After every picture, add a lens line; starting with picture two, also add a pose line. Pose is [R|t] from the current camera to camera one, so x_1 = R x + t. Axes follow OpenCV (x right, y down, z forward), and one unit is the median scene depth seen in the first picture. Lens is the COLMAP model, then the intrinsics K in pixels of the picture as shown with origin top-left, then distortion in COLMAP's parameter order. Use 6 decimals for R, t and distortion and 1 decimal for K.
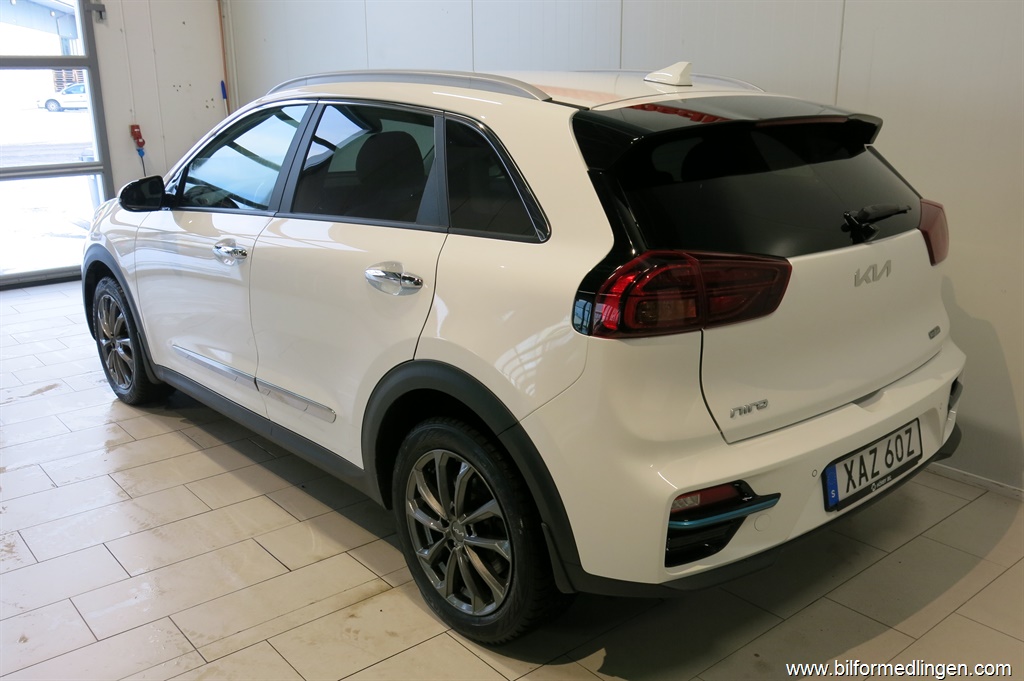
lens RADIAL K [[889.6, 0, 512.0], [0, 889.6, 355.3], [0, 0, 1]] dist [-0.003143, -0.001492]
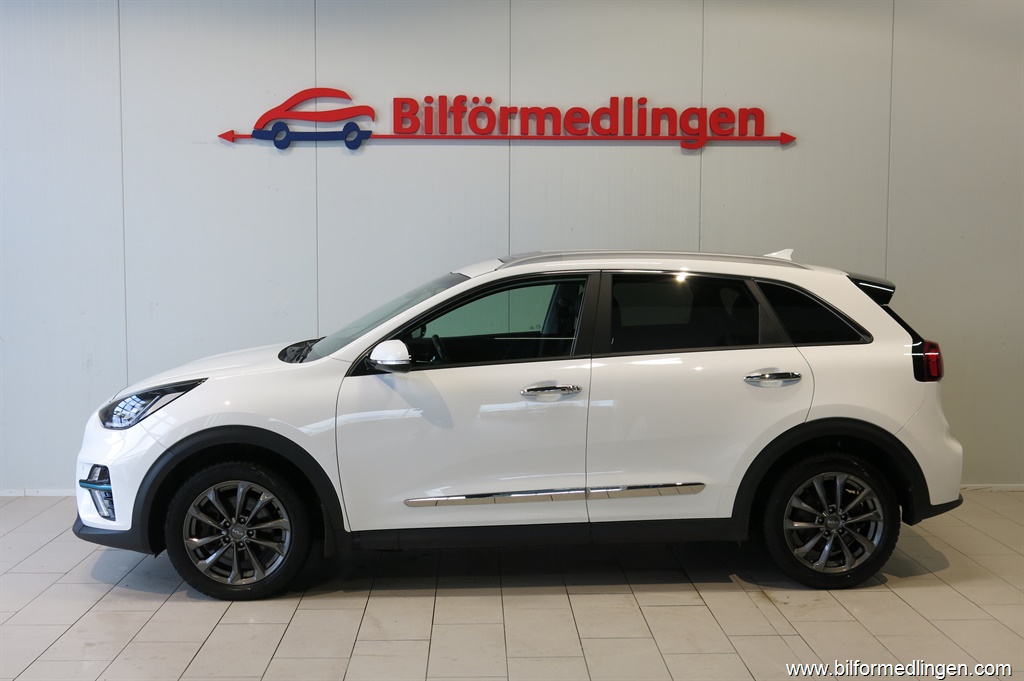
lens RADIAL K [[1151.8, 0, 512.0], [0, 1151.8, 340.5], [0, 0, 1]] dist [-0.008016, 0.005646]
pose [[0.622779, -0.059556, 0.780128, -1.818769], [0.217433, 0.970996, -0.099451, -0.041592], [-0.751578, 0.231561, 0.617665, 0.041126]]
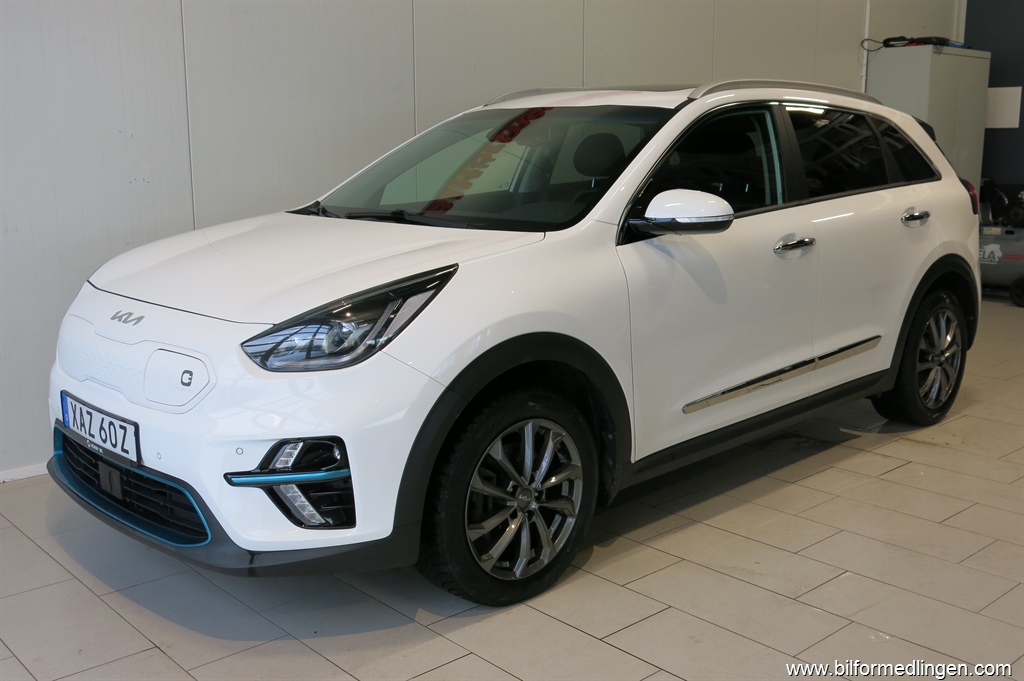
lens RADIAL K [[1007.6, 0, 512.0], [0, 1007.6, 340.5], [0, 0, 1]] dist [0.005388, -0.001056]
pose [[-0.035497, -0.184049, 0.982276, -1.666428], [0.284581, 0.940341, 0.186475, -0.368374], [-0.957995, 0.286157, 0.018997, 1.506346]]
